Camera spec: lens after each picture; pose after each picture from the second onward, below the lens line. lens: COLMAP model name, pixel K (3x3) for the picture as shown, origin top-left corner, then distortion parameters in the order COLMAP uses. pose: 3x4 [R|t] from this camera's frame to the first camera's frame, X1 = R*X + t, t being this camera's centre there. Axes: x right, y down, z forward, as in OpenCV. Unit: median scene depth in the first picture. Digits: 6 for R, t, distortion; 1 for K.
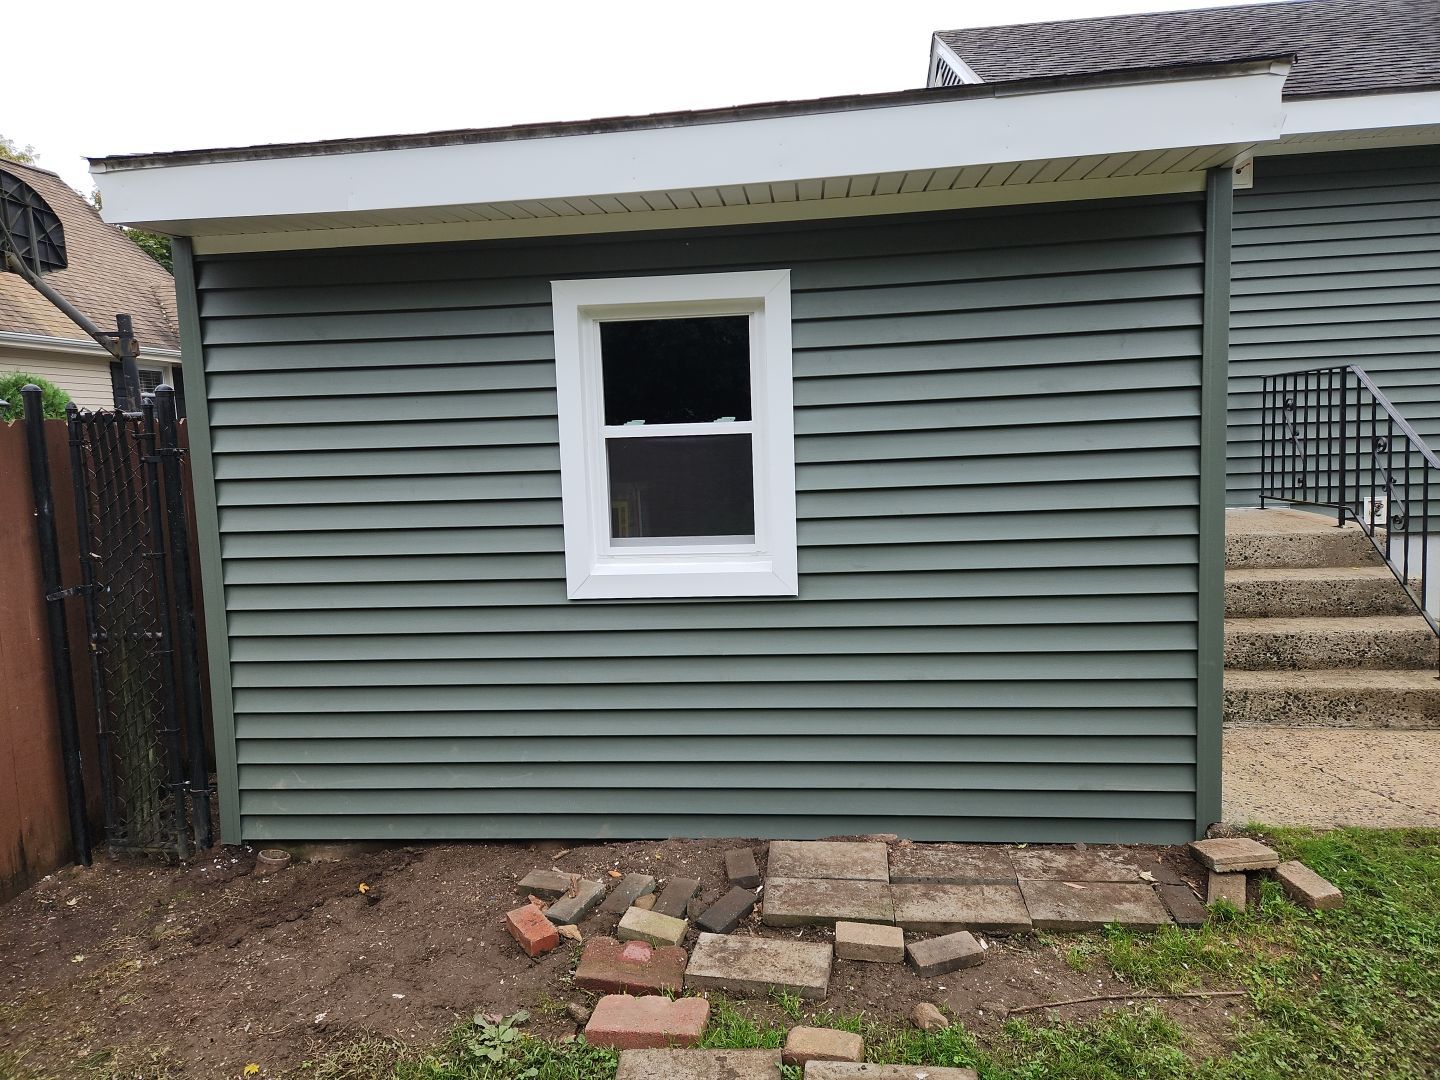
lens RADIAL K [[958.9, 0, 712.1], [0, 958.9, 525.7], [0, 0, 1]] dist [0.100847, -0.086566]
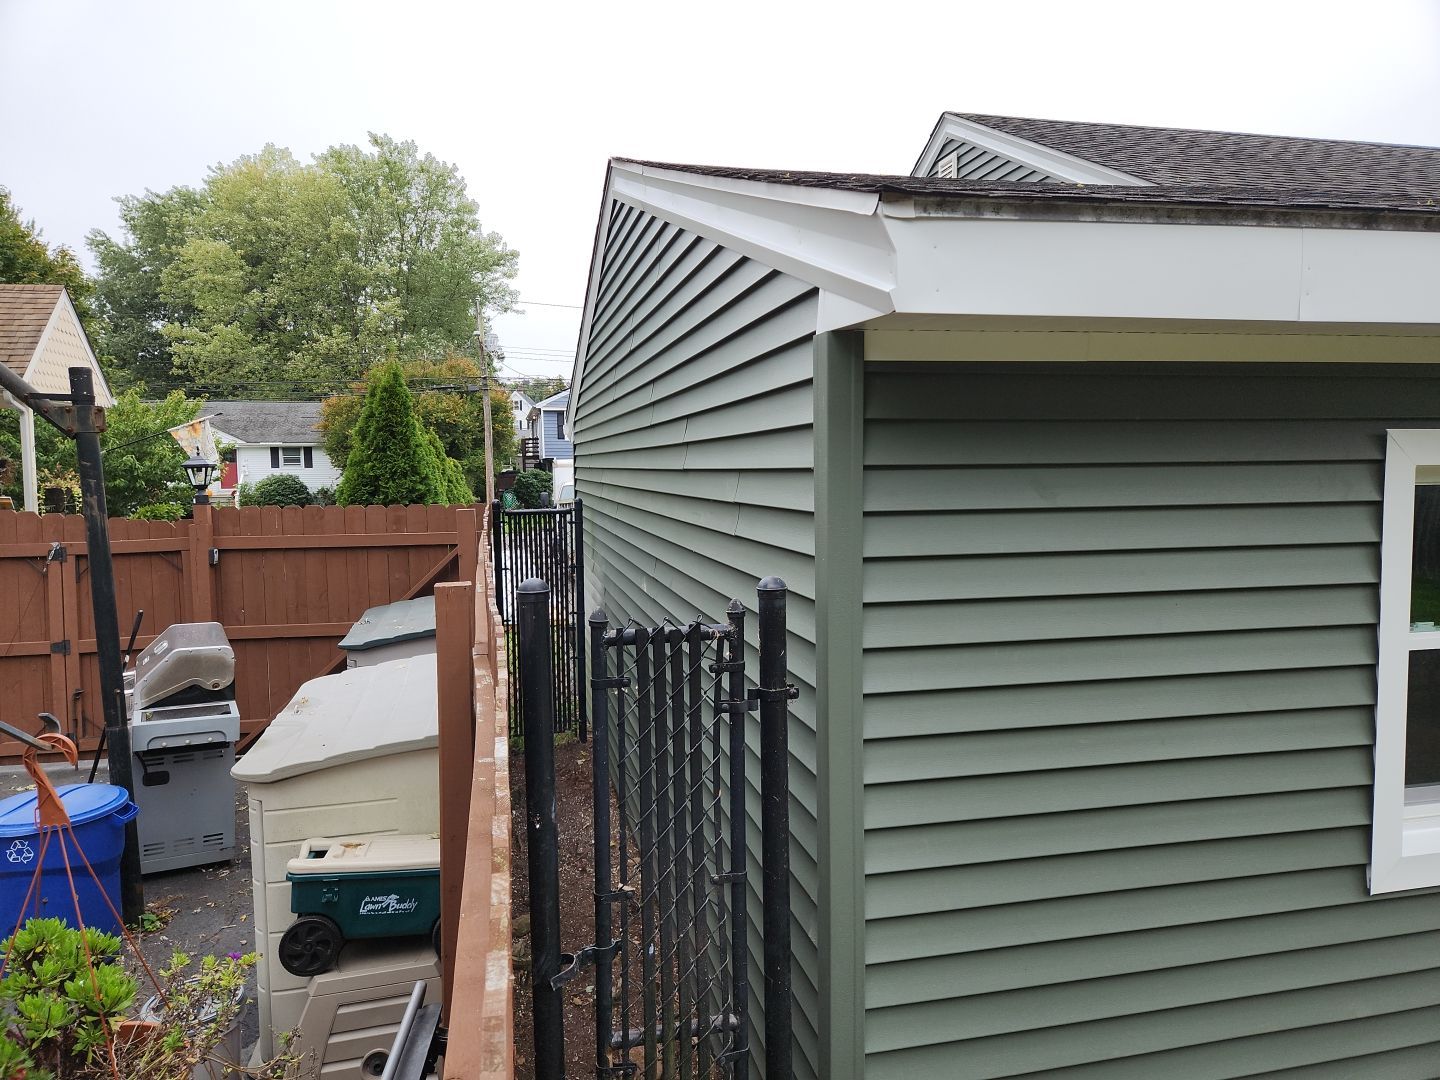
lens RADIAL K [[950.4, 0, 720.0], [0, 950.4, 540.0], [0, 0, 1]] dist [0.090108, -0.074125]
pose [[0.942970, -0.000155, 0.332877, -0.798451], [0.009101, 0.999638, -0.025316, -0.156644], [-0.332753, 0.026901, 0.942630, 0.498292]]
